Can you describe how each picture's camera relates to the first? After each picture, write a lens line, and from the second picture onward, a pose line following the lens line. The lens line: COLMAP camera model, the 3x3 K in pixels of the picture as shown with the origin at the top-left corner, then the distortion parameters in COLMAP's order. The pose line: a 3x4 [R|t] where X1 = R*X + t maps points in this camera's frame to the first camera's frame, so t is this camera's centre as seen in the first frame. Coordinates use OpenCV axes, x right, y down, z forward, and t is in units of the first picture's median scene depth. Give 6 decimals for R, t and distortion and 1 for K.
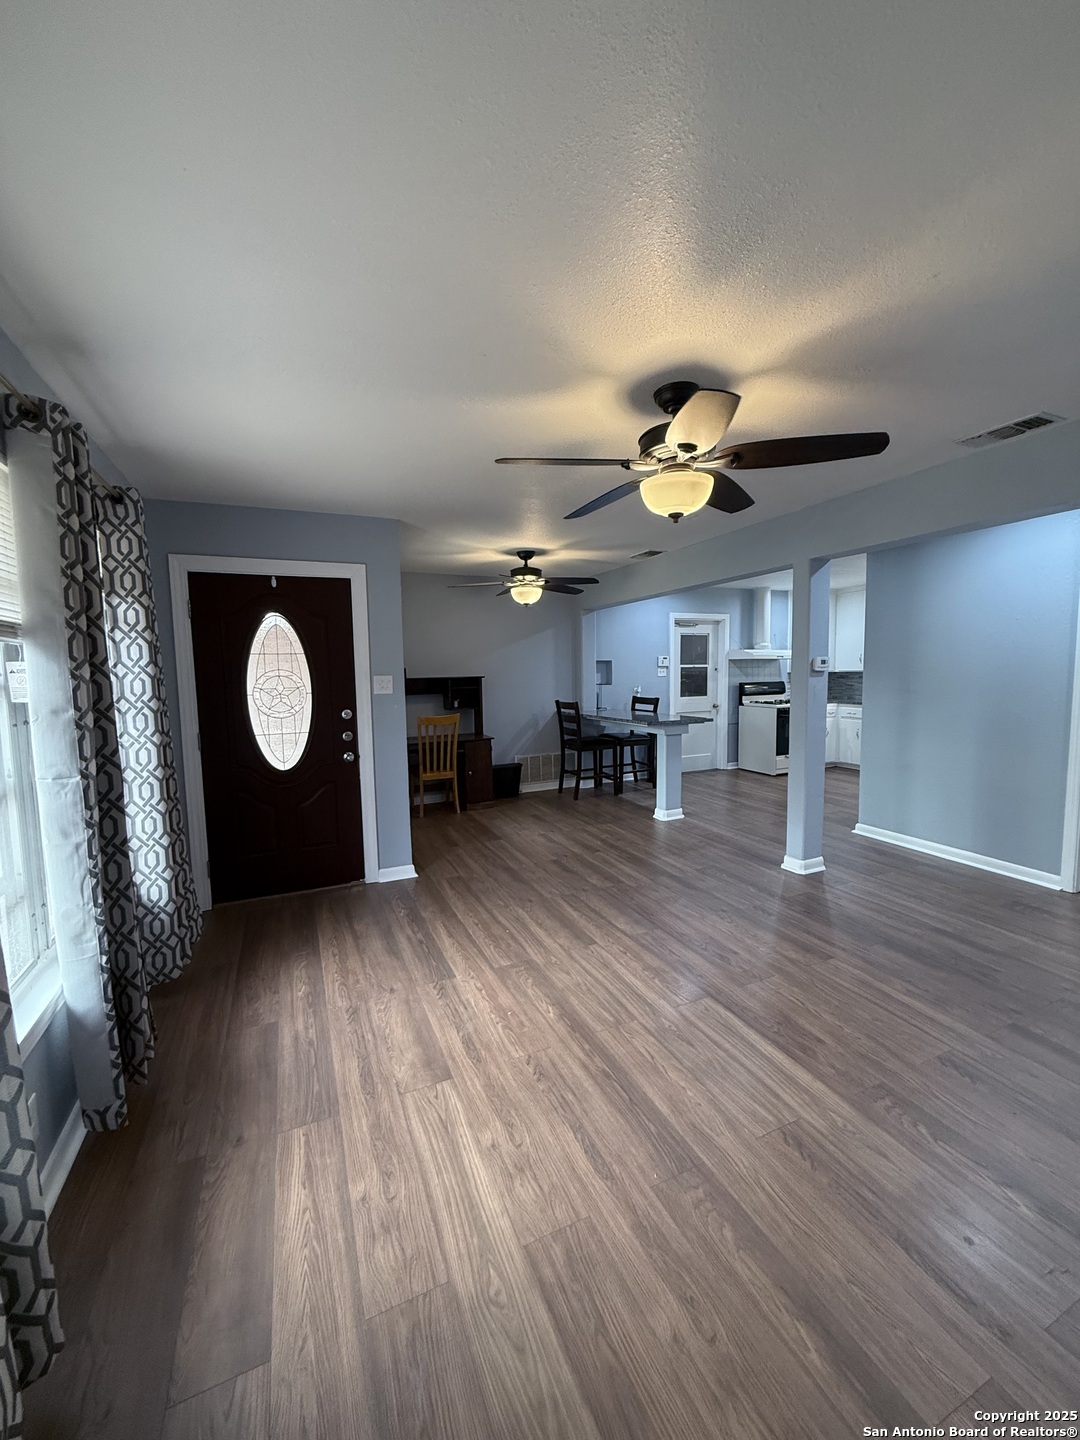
lens RADIAL K [[572.9, 0, 540.0], [0, 572.9, 720.0], [0, 0, 1]] dist [-0.000960, 0.000077]
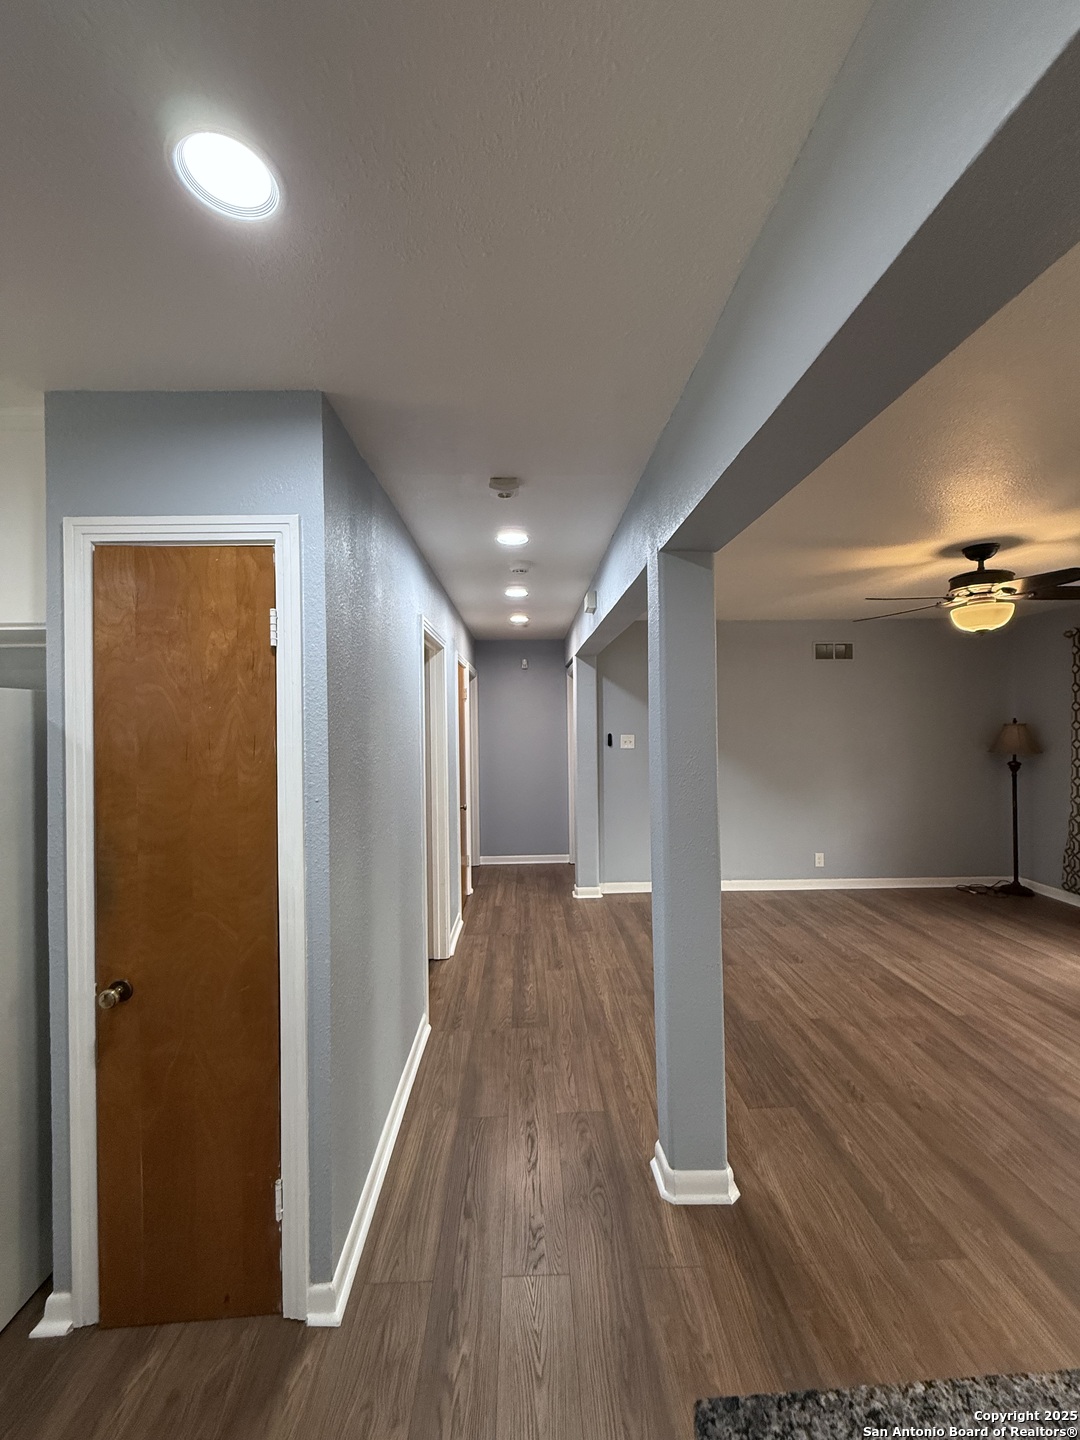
lens RADIAL K [[572.9, 0, 540.0], [0, 572.9, 720.0], [0, 0, 1]] dist [-0.000960, 0.000077]
pose [[-0.924844, 0.035381, 0.378697, 0.286498], [0.068253, 0.994940, 0.073729, -0.126491], [-0.374173, 0.094035, -0.922579, 1.089459]]
